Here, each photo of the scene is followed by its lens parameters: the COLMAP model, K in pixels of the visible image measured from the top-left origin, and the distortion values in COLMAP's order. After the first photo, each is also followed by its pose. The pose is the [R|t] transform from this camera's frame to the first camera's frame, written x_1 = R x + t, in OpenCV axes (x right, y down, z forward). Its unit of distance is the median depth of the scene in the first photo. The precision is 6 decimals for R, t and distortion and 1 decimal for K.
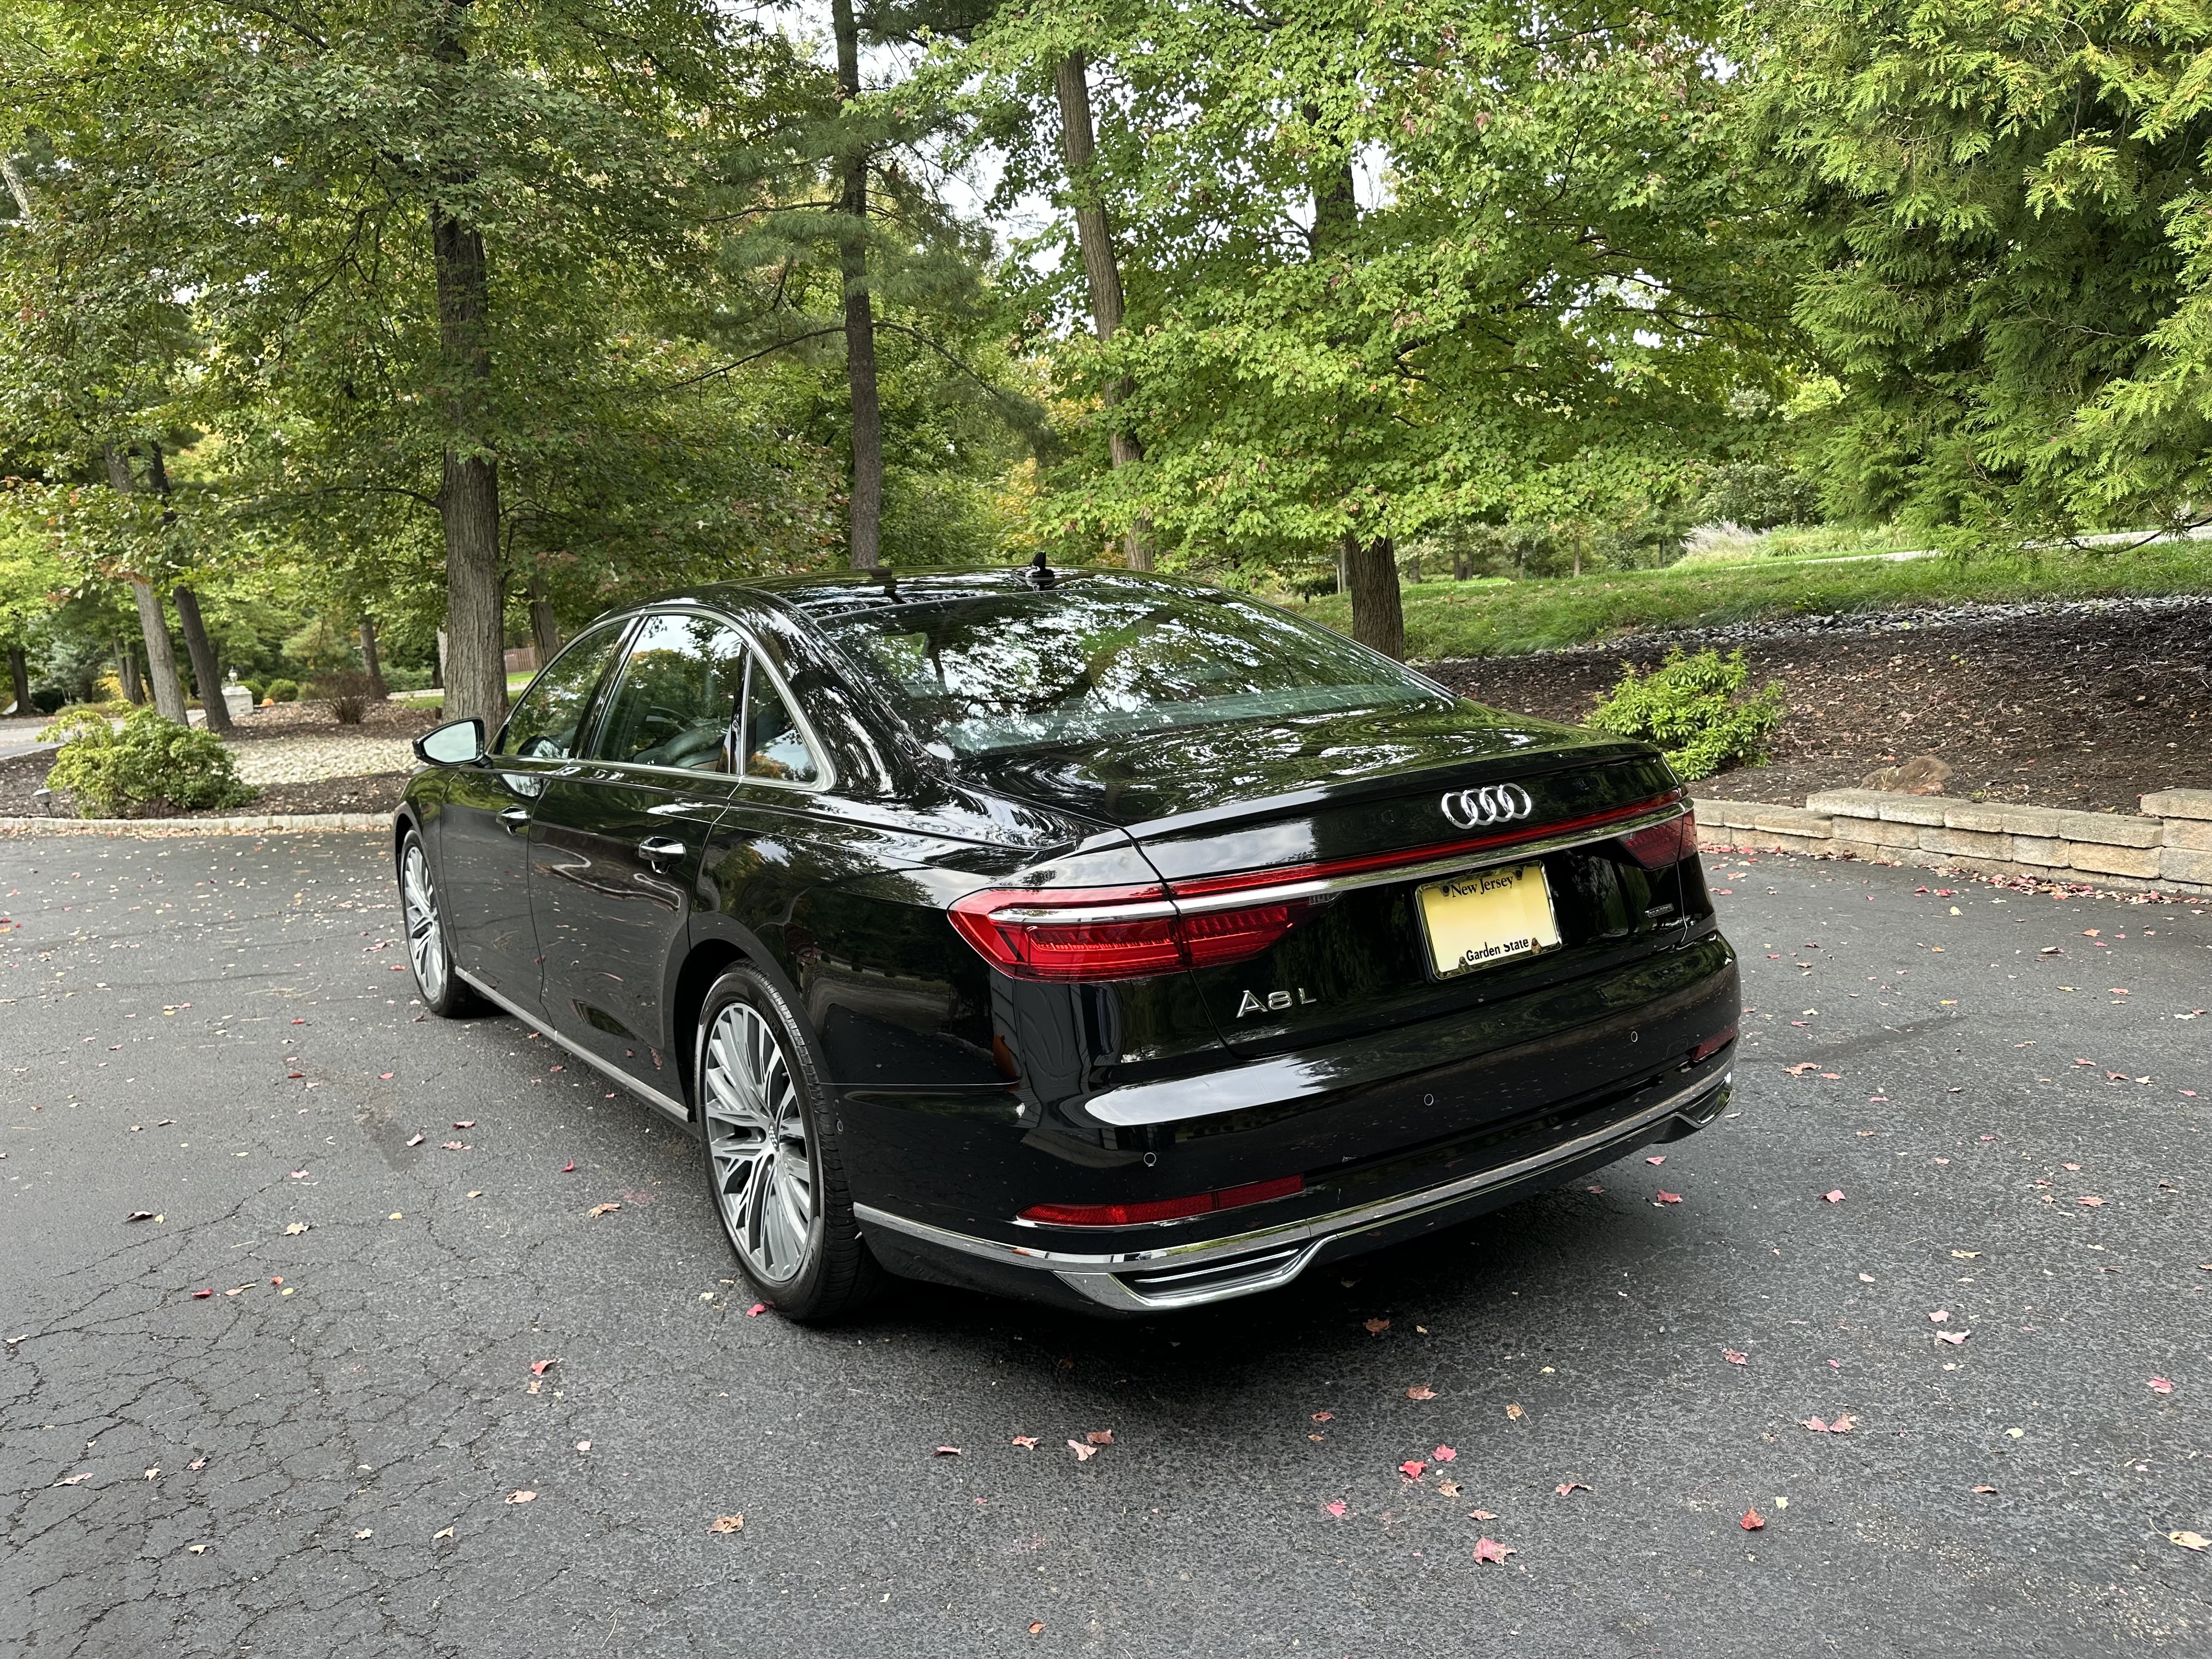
lens RADIAL K [[1555.5, 0, 1133.0], [0, 1555.5, 791.1], [0, 0, 1]] dist [-0.030115, 0.185874]
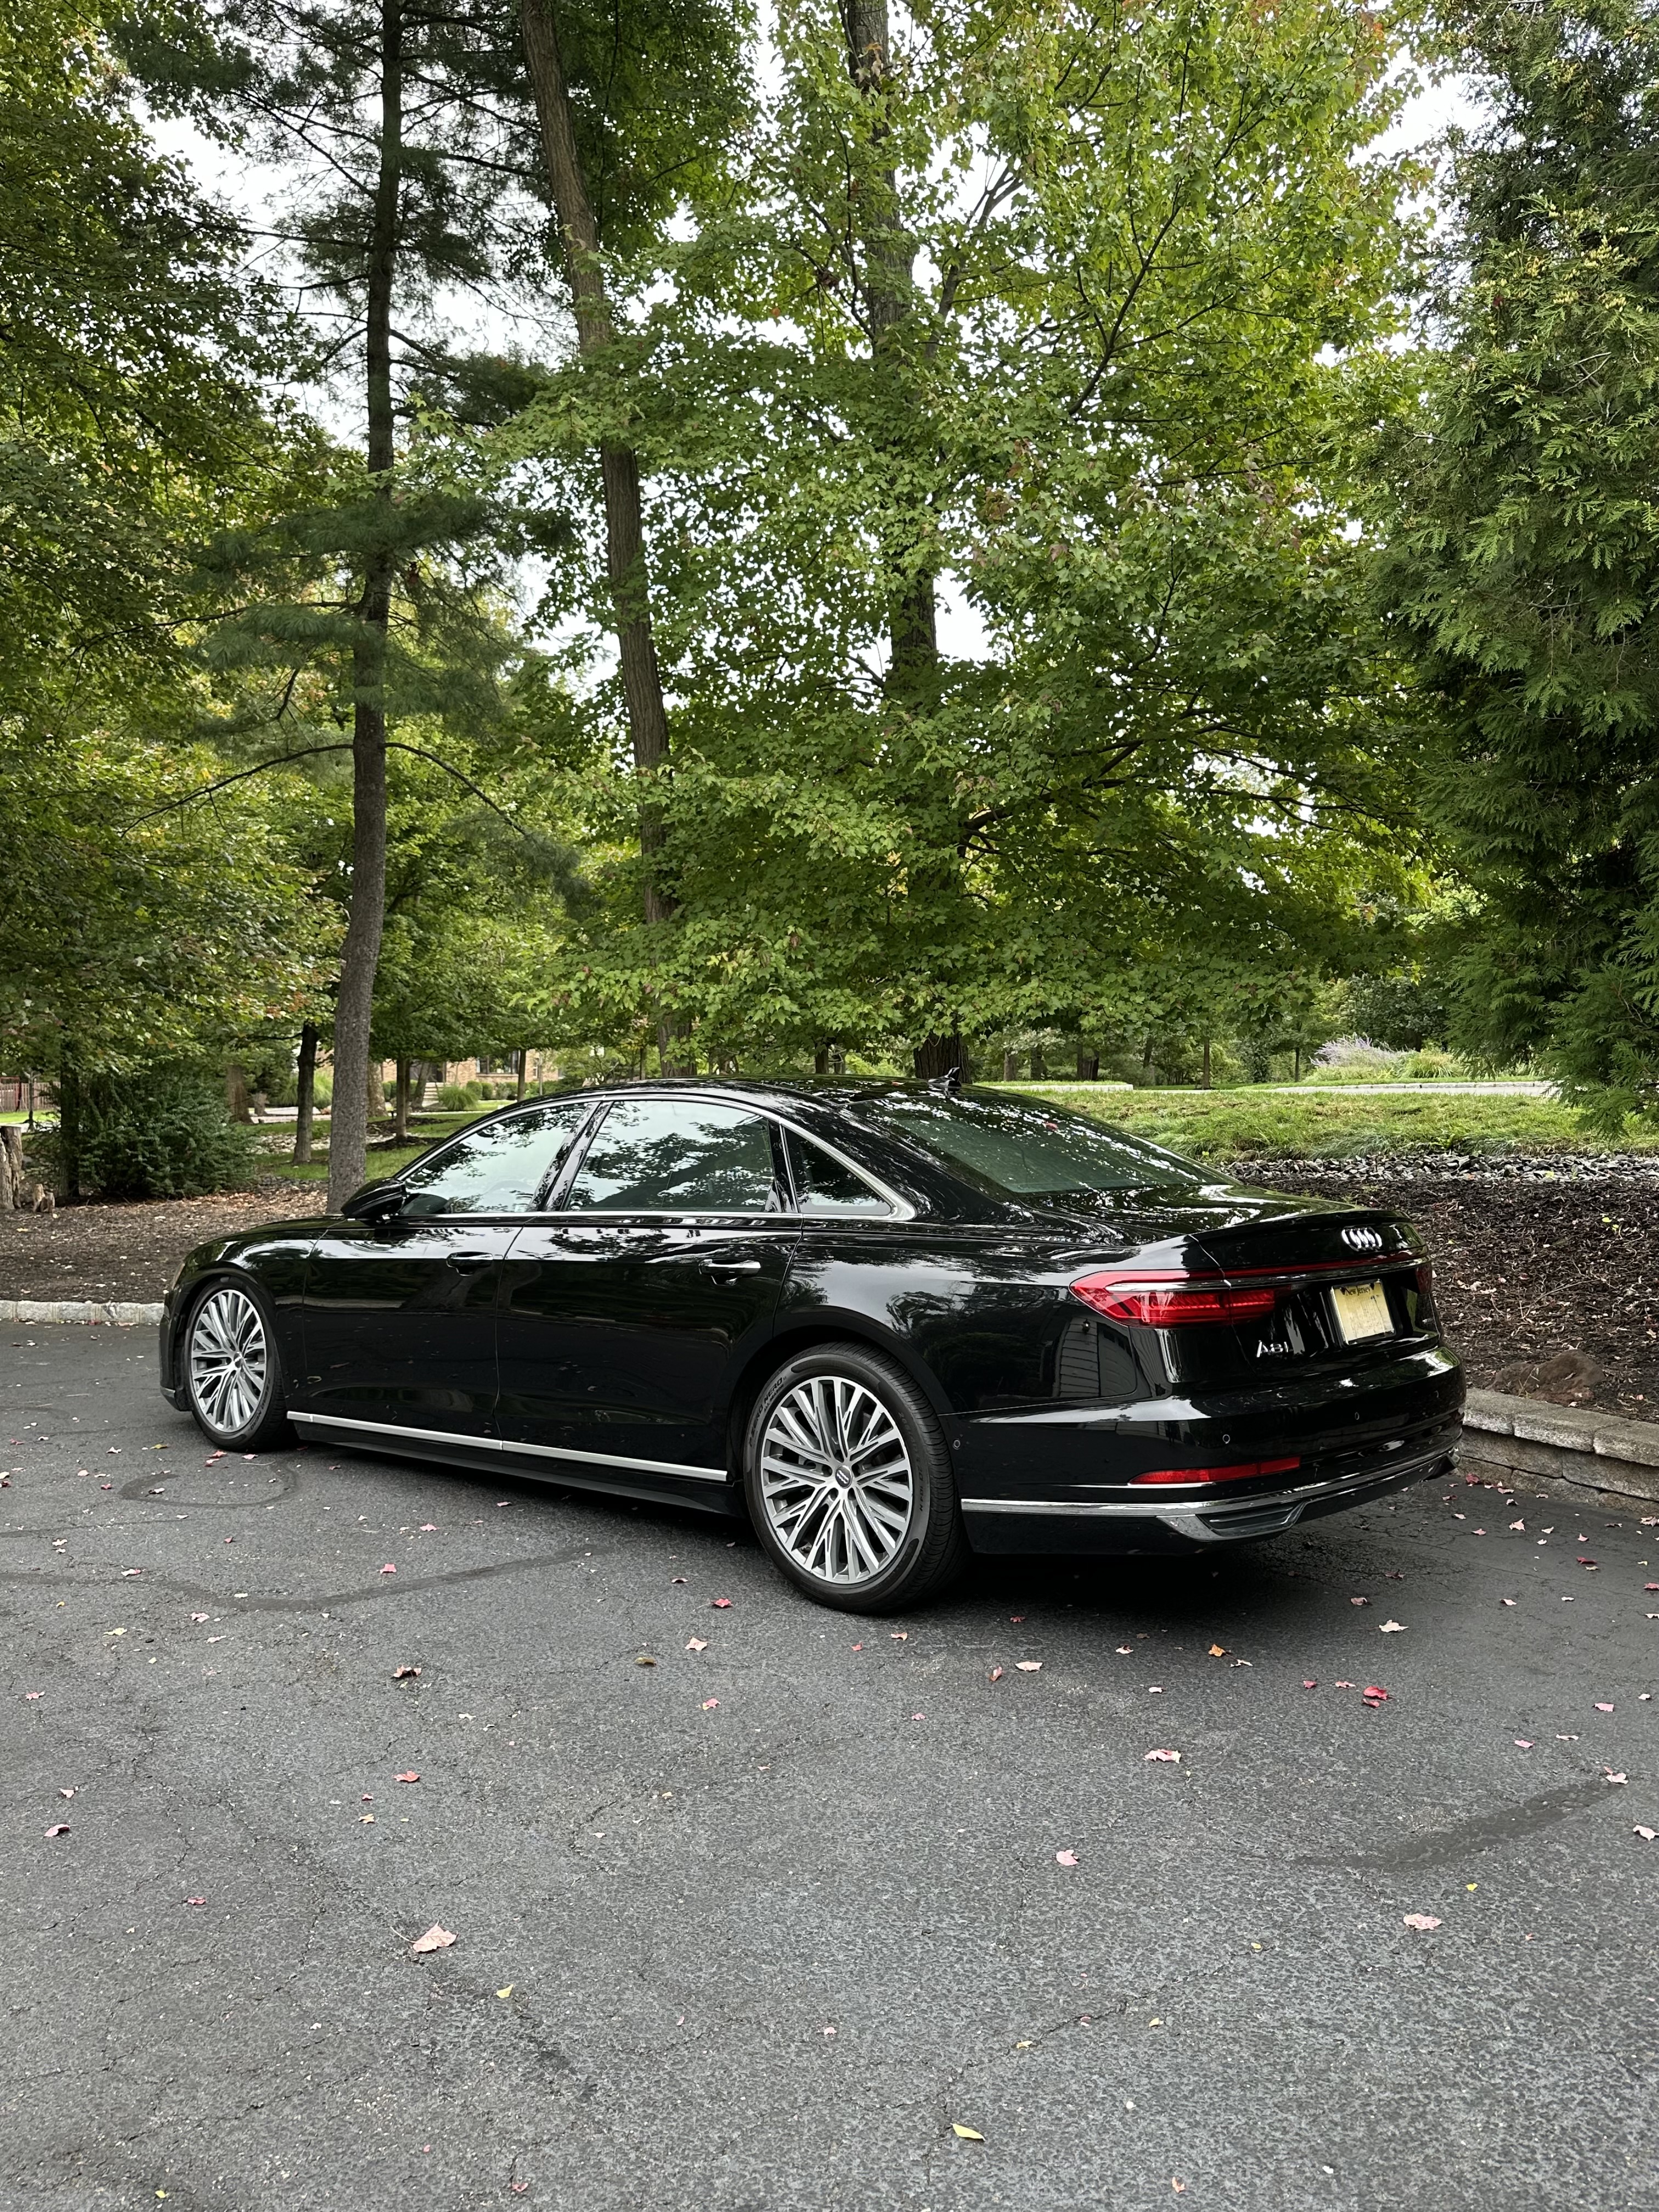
lens RADIAL K [[1719.6, 0, 829.3], [0, 1719.6, 1104.0], [0, 0, 1]] dist [0.073509, -0.001906]
pose [[0.996087, 0.063931, 0.061027, 0.050891], [-0.057033, 0.992431, -0.108755, -0.024393], [-0.067518, 0.104848, 0.992194, 0.096440]]
